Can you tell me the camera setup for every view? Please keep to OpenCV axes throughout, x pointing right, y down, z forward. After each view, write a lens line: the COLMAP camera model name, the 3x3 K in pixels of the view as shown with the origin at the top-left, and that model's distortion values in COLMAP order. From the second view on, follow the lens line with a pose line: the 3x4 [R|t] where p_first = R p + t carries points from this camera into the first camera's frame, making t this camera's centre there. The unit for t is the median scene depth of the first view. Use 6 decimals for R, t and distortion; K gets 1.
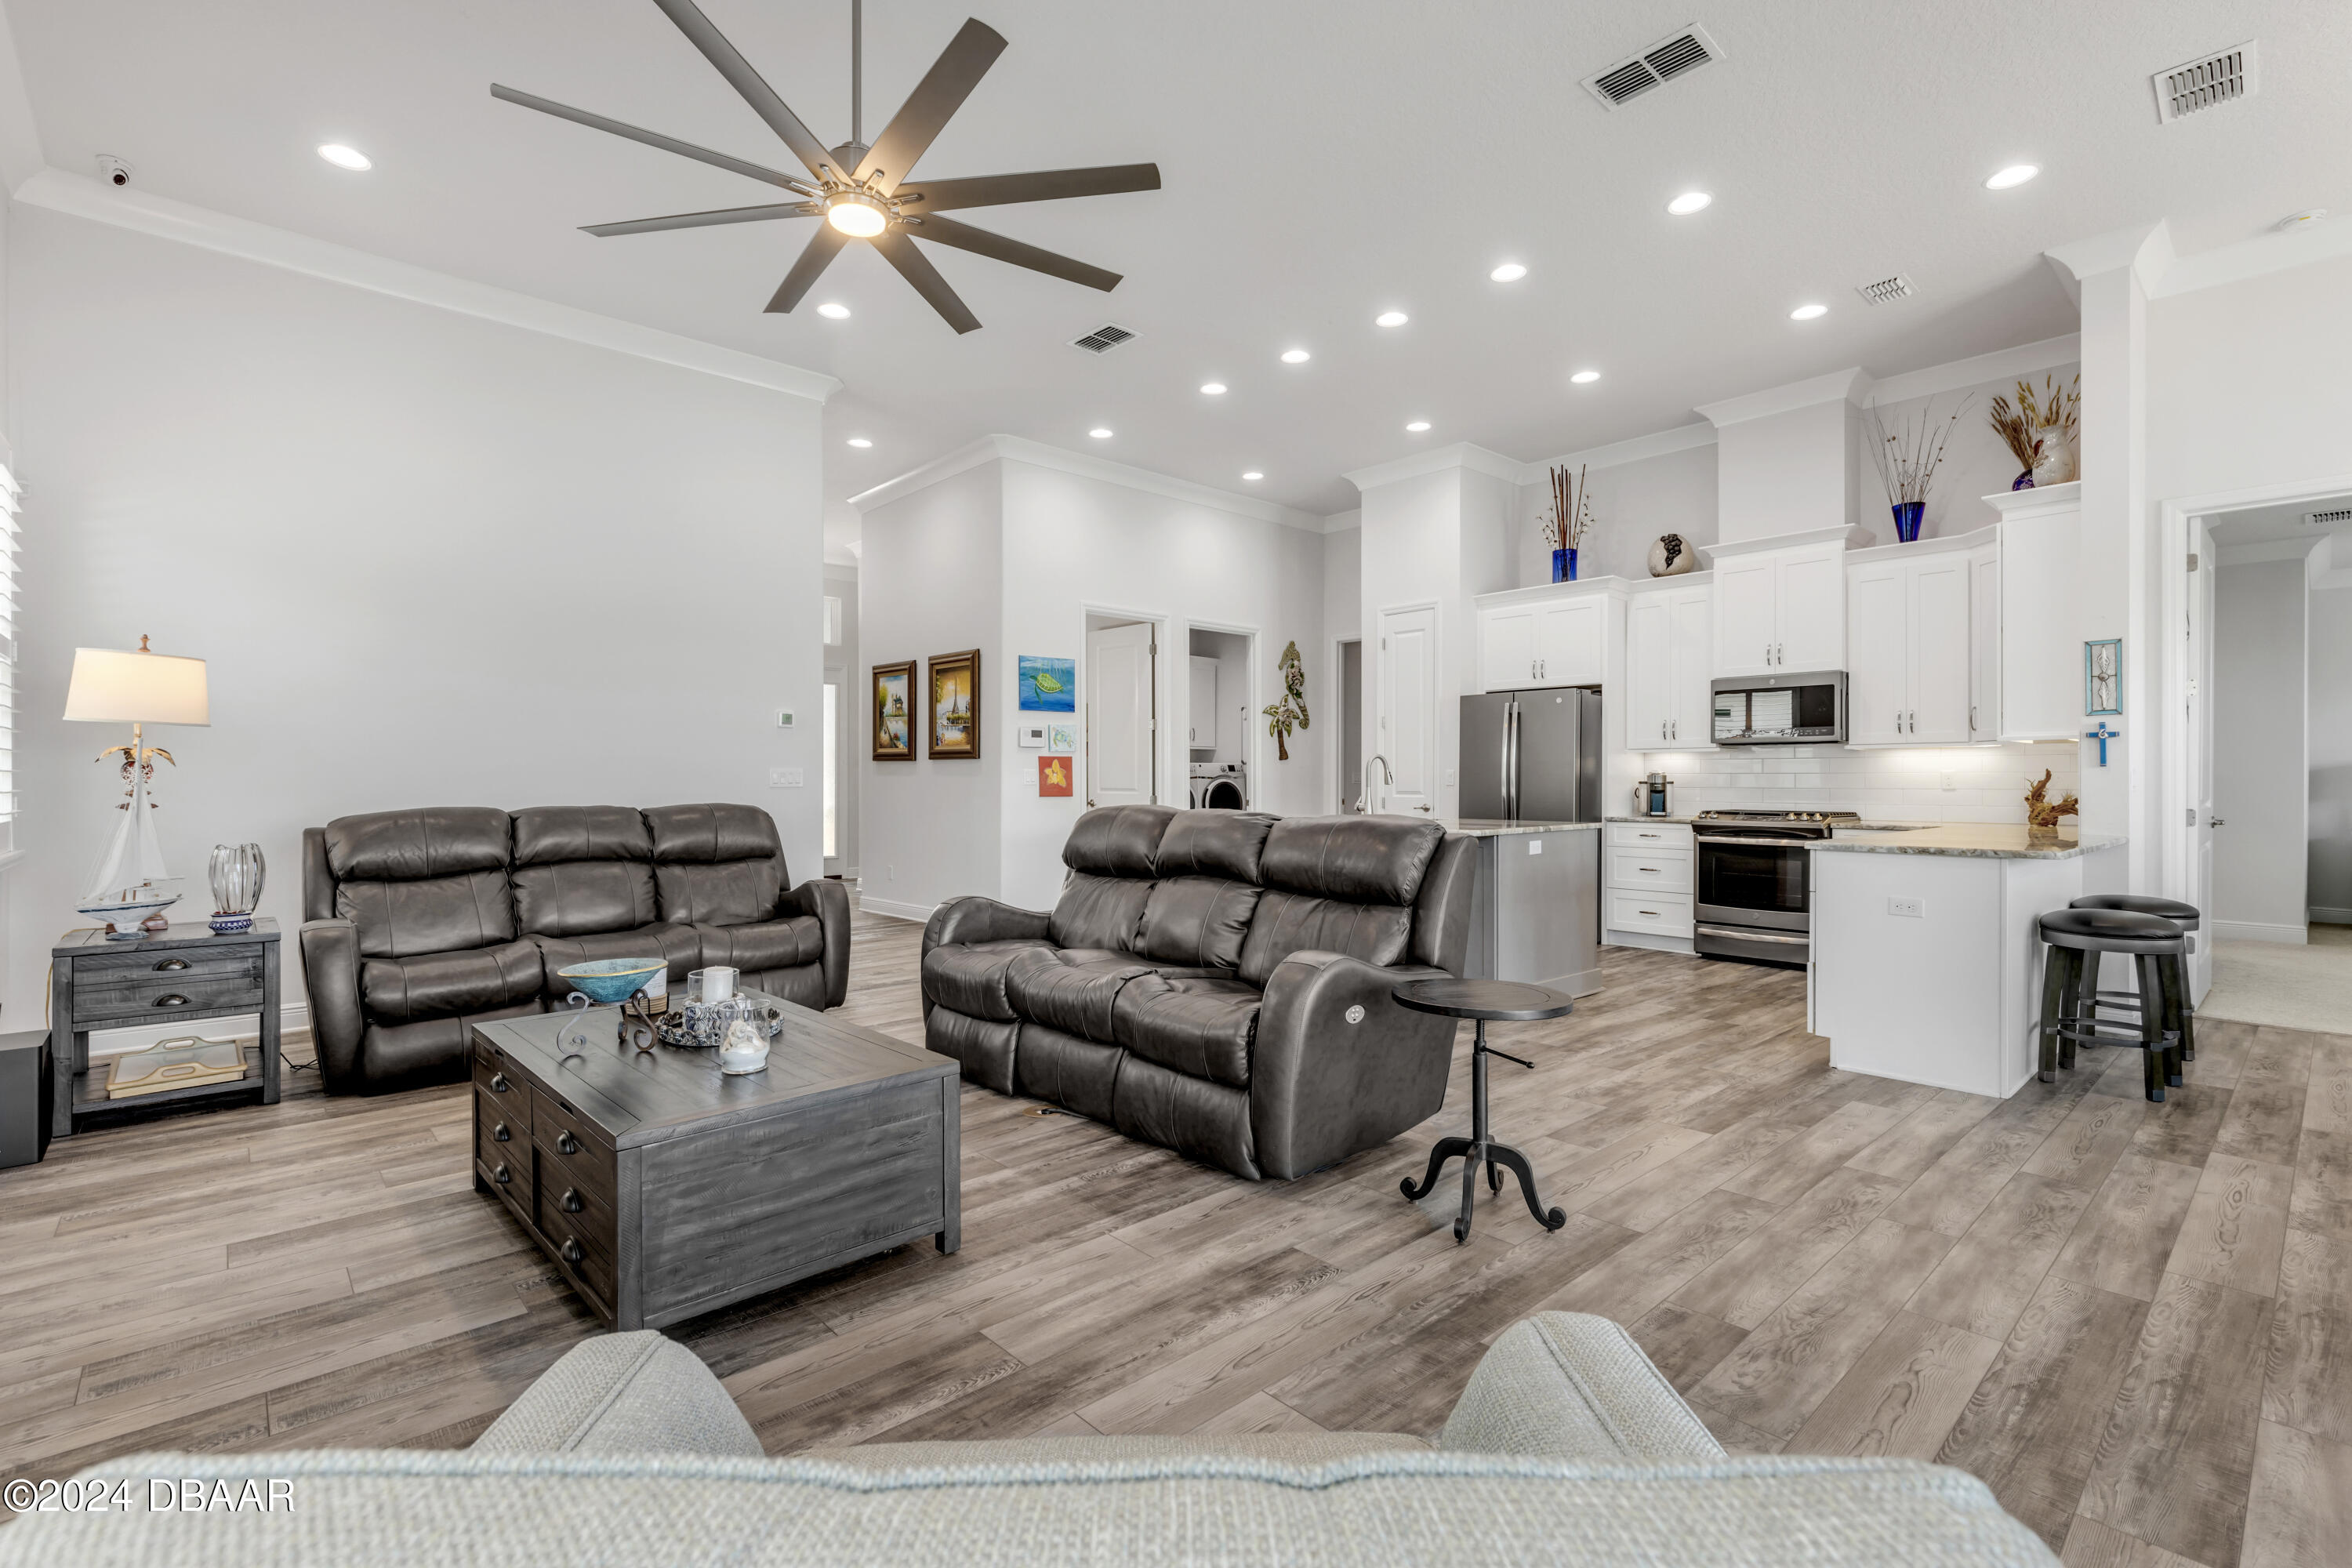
lens RADIAL K [[1072.2, 0, 1173.8], [0, 1072.2, 776.8], [0, 0, 1]] dist [0.005963, -0.003170]
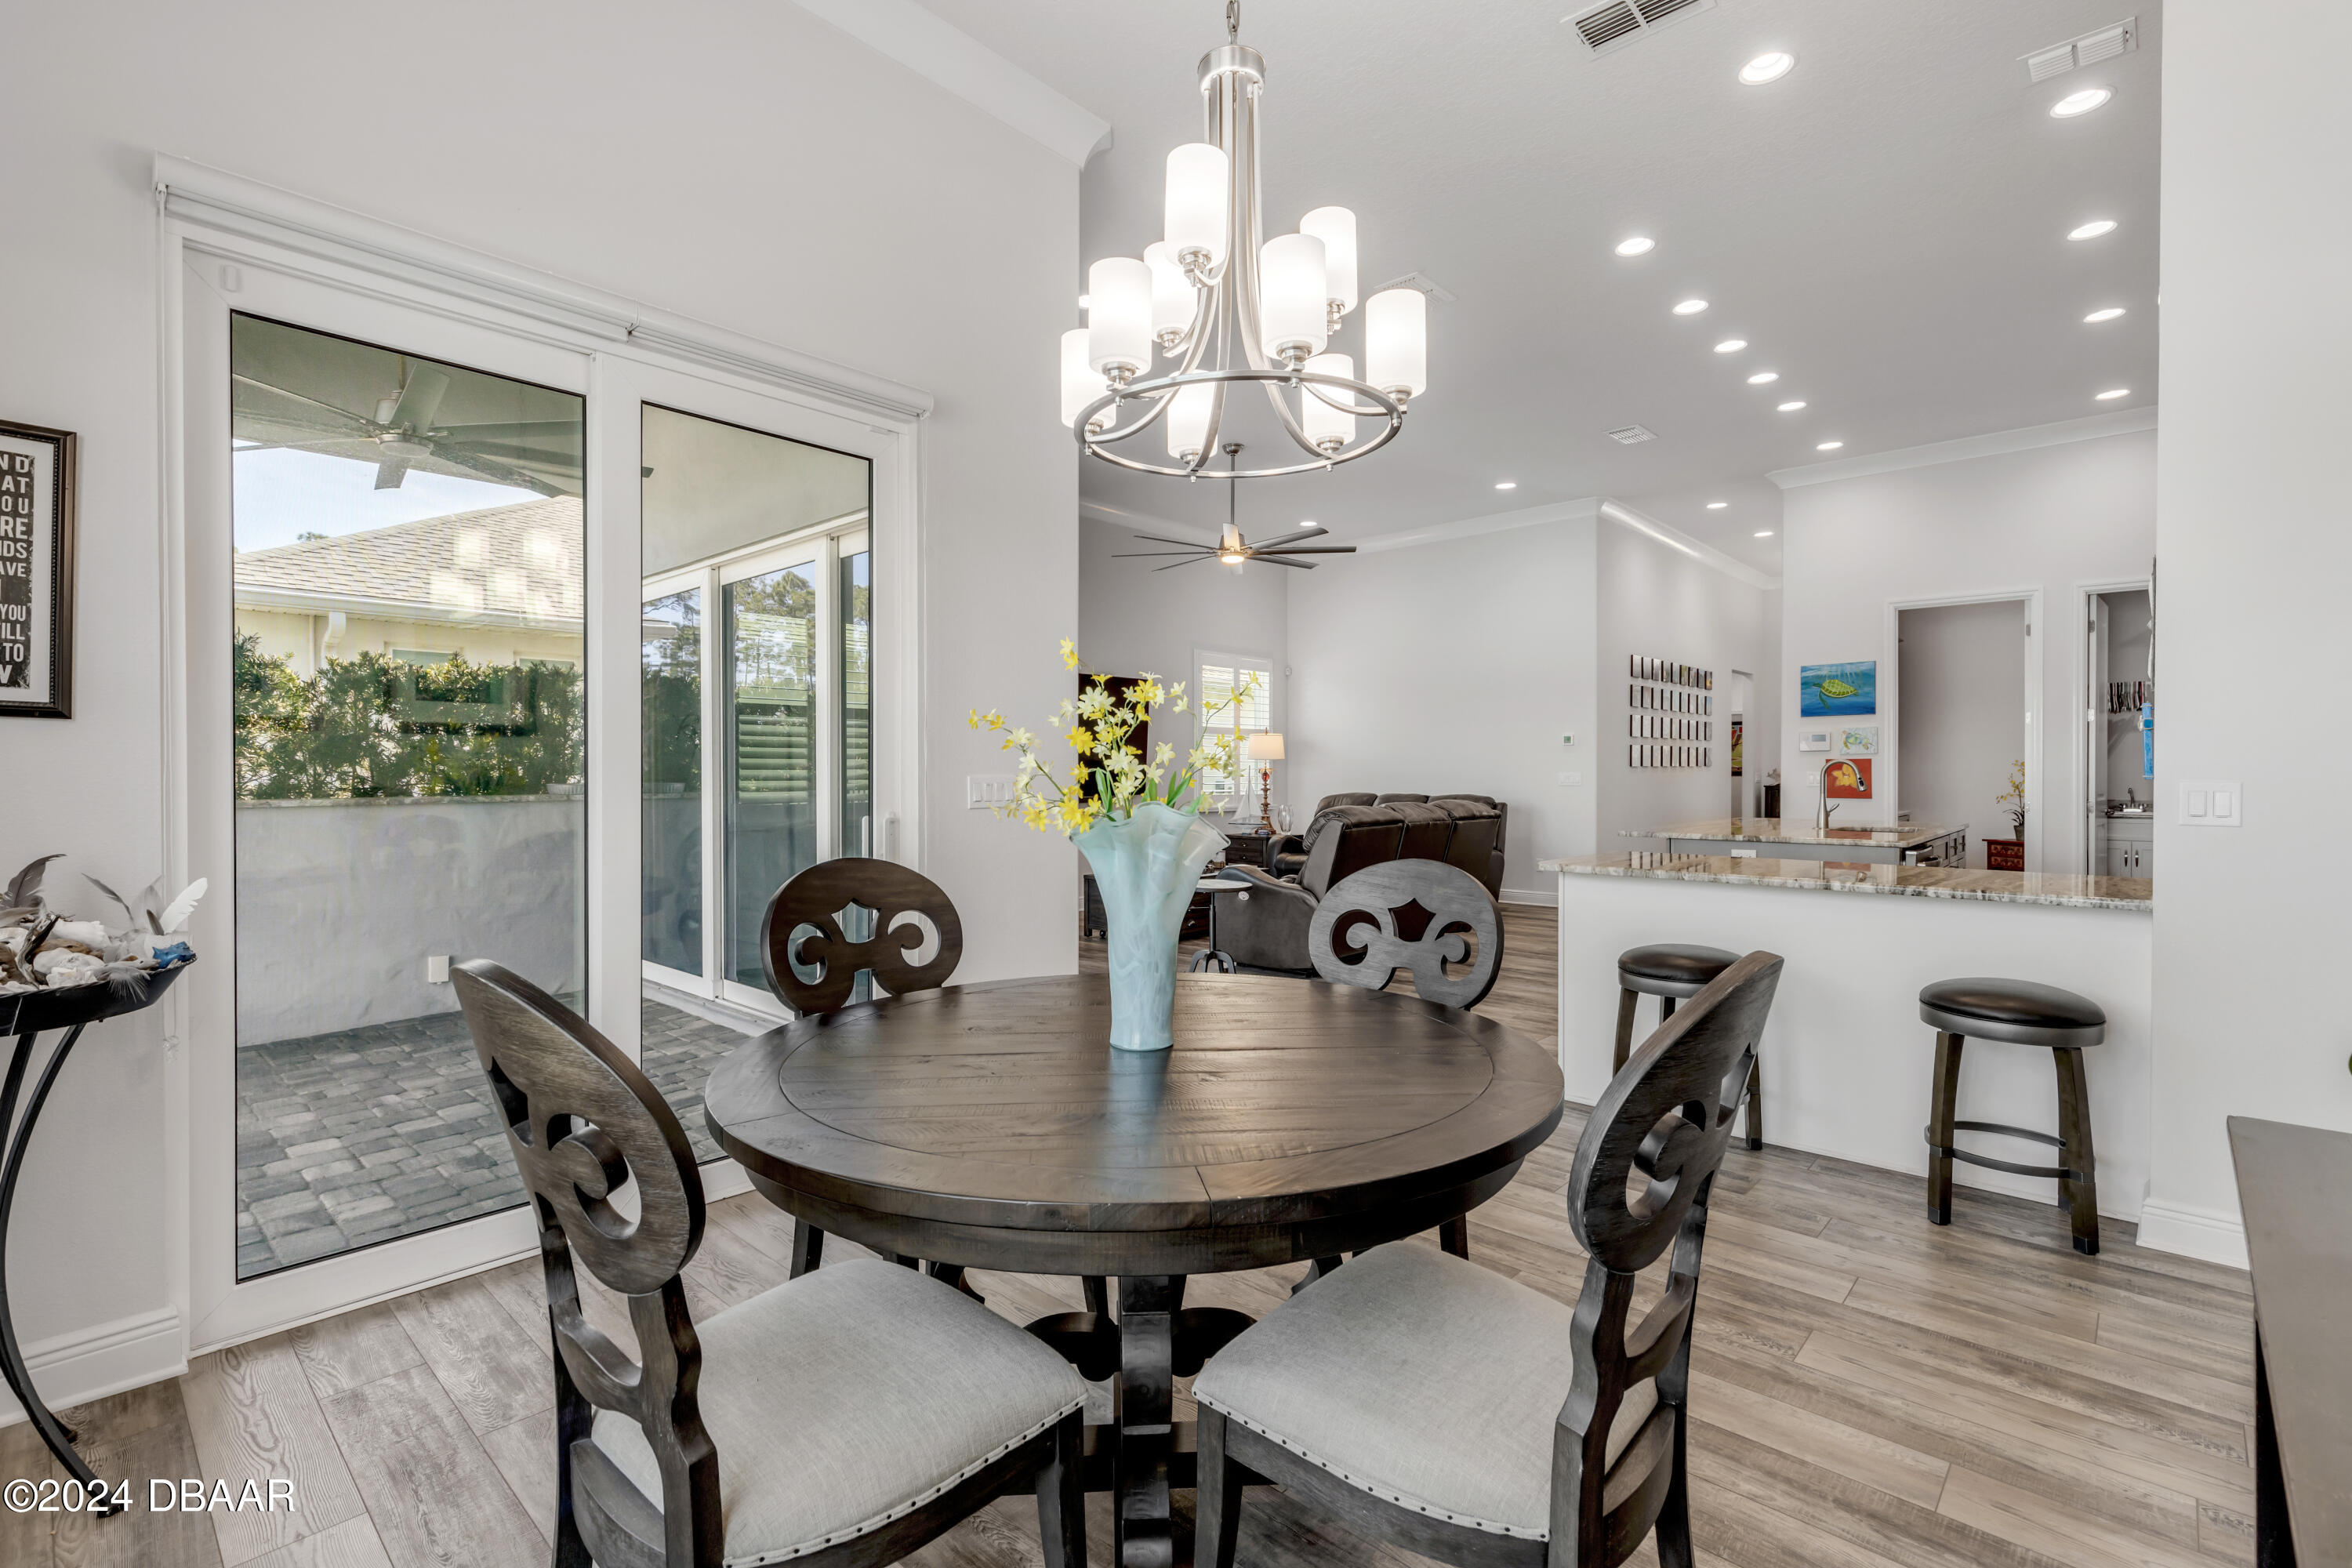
lens RADIAL K [[1072.2, 0, 1200.0], [0, 1072.2, 772.5], [0, 0, 1]] dist [0.005963, -0.003170]
pose [[0.102395, 0.002495, -0.994741, 1.315377], [0.005318, 0.999981, 0.003056, -0.017831], [0.994730, -0.005603, 0.102380, 0.414764]]
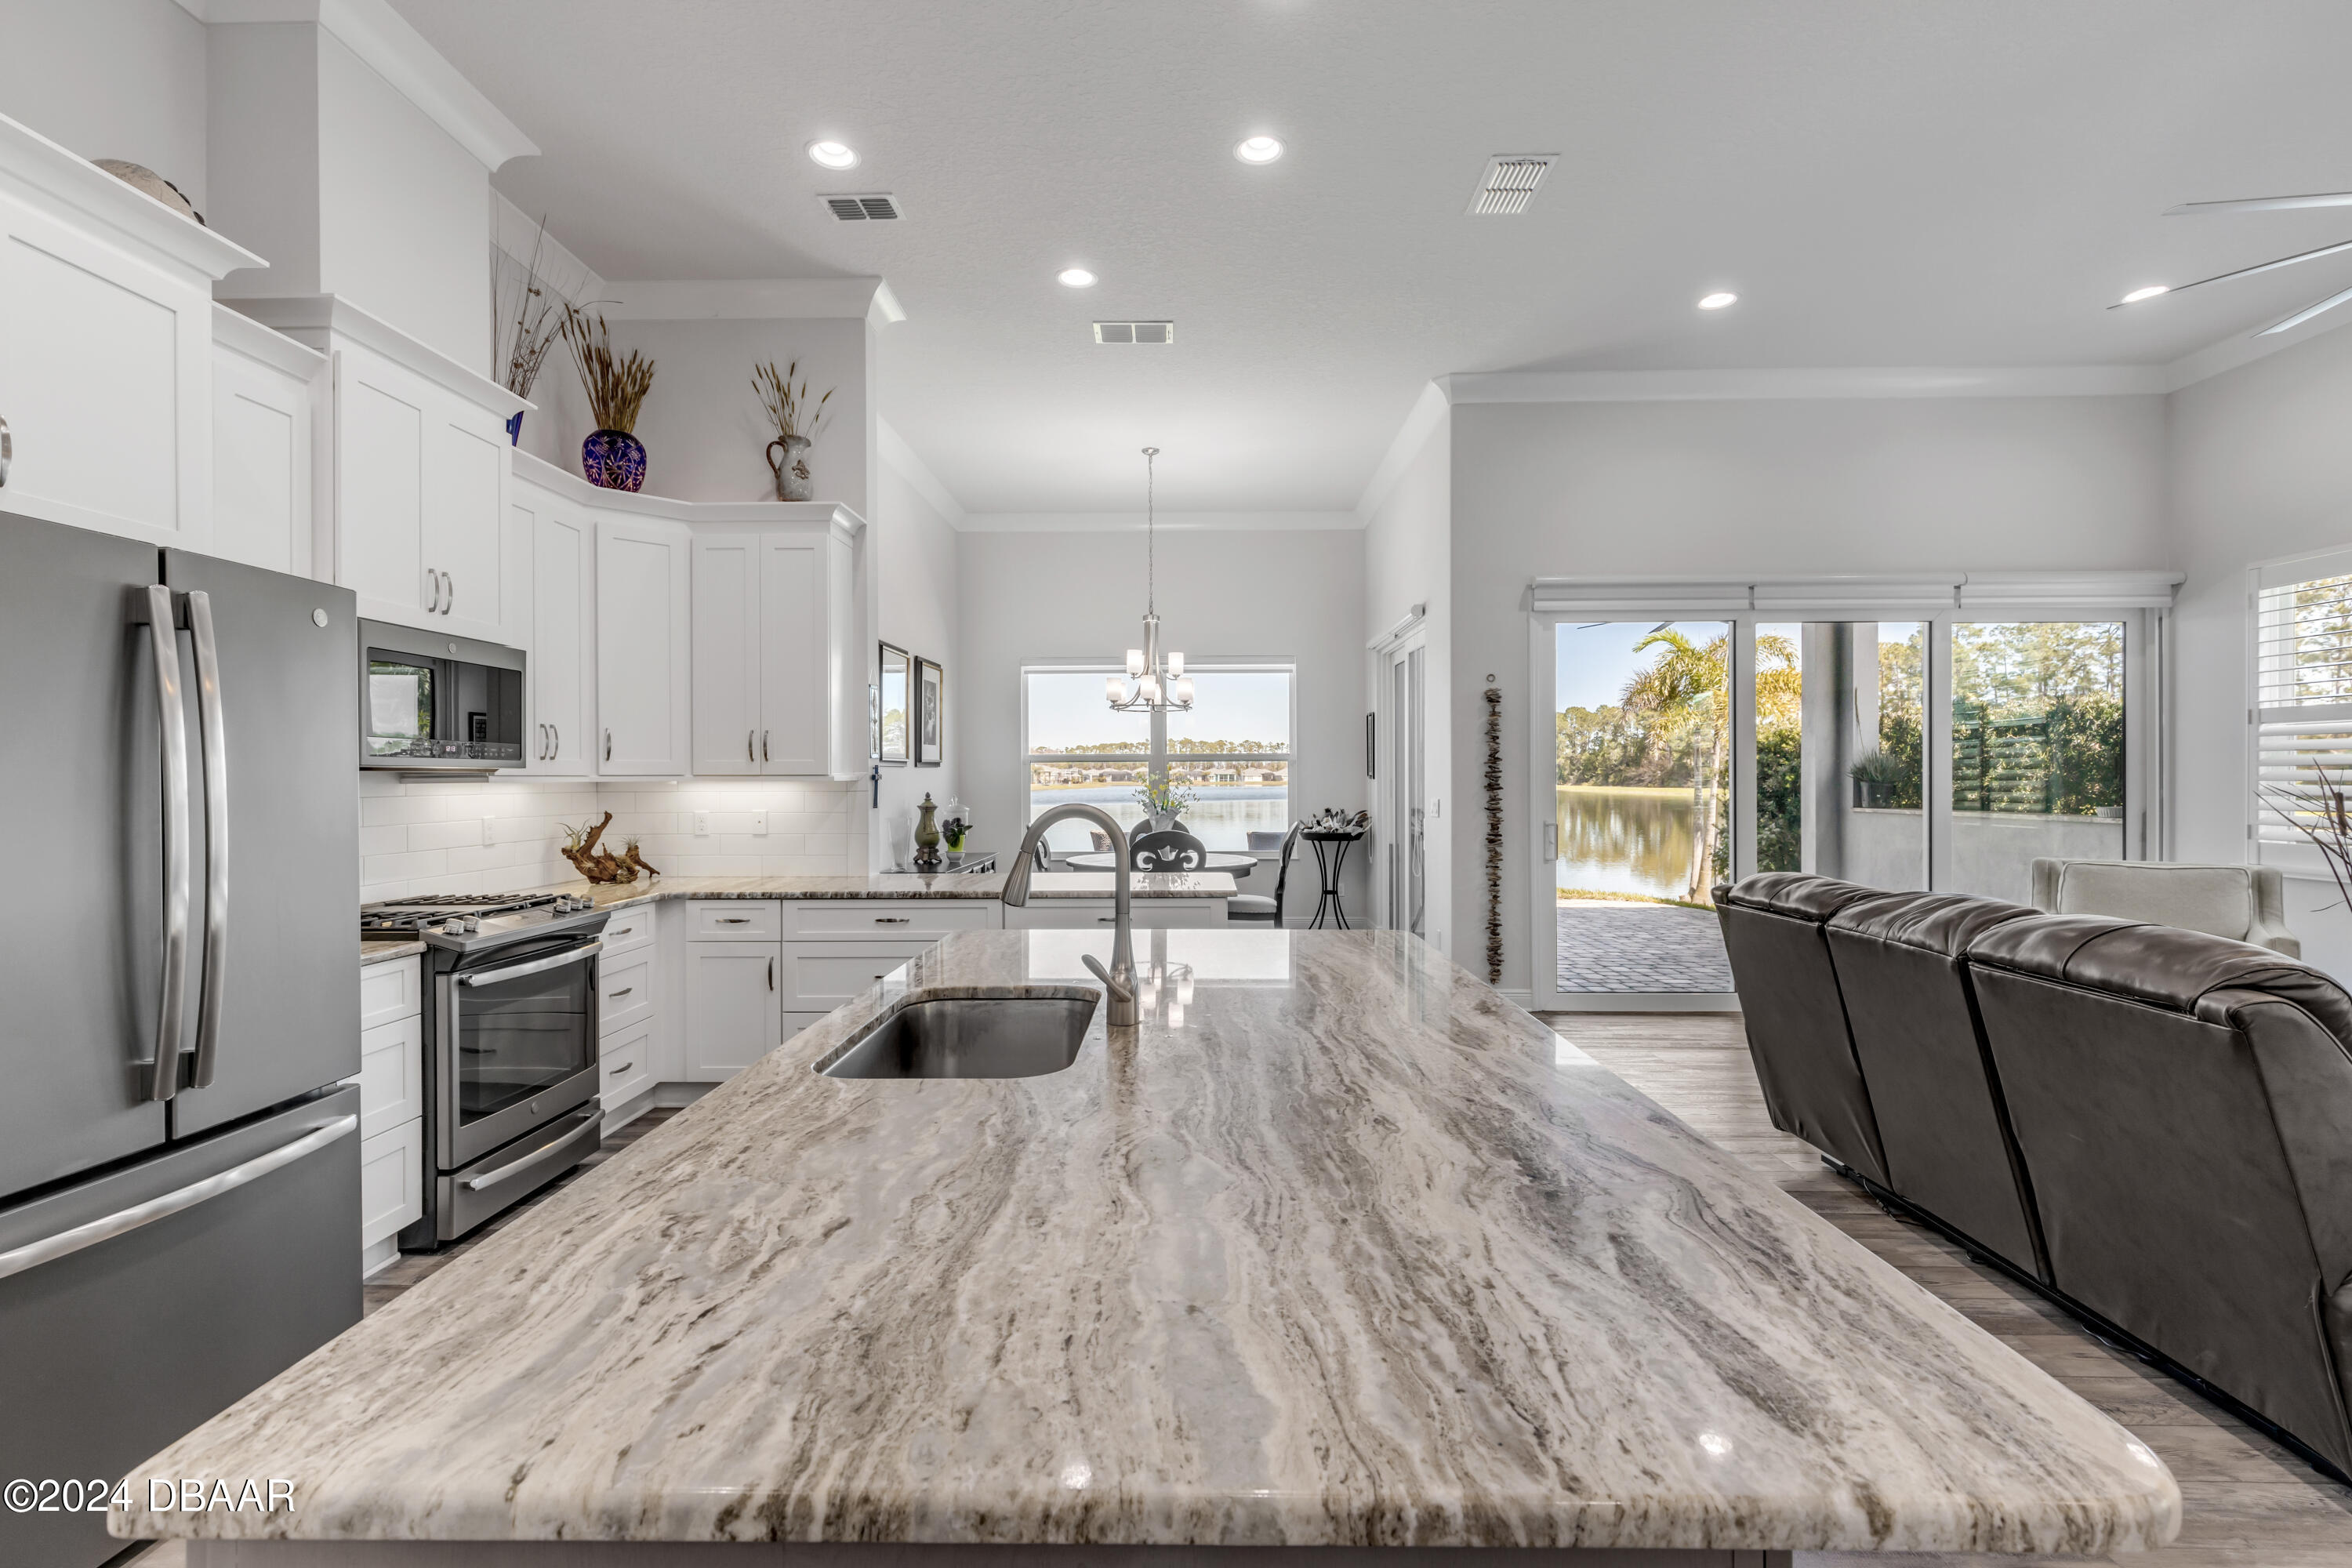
lens RADIAL K [[1072.2, 0, 1189.9], [0, 1072.2, 777.9], [0, 0, 1]] dist [0.005963, -0.003170]
pose [[-0.728976, 0.001857, 0.684537, -0.047805], [0.000030, 0.999996, -0.002681, -0.033840], [-0.684539, -0.001934, -0.728974, 1.463632]]
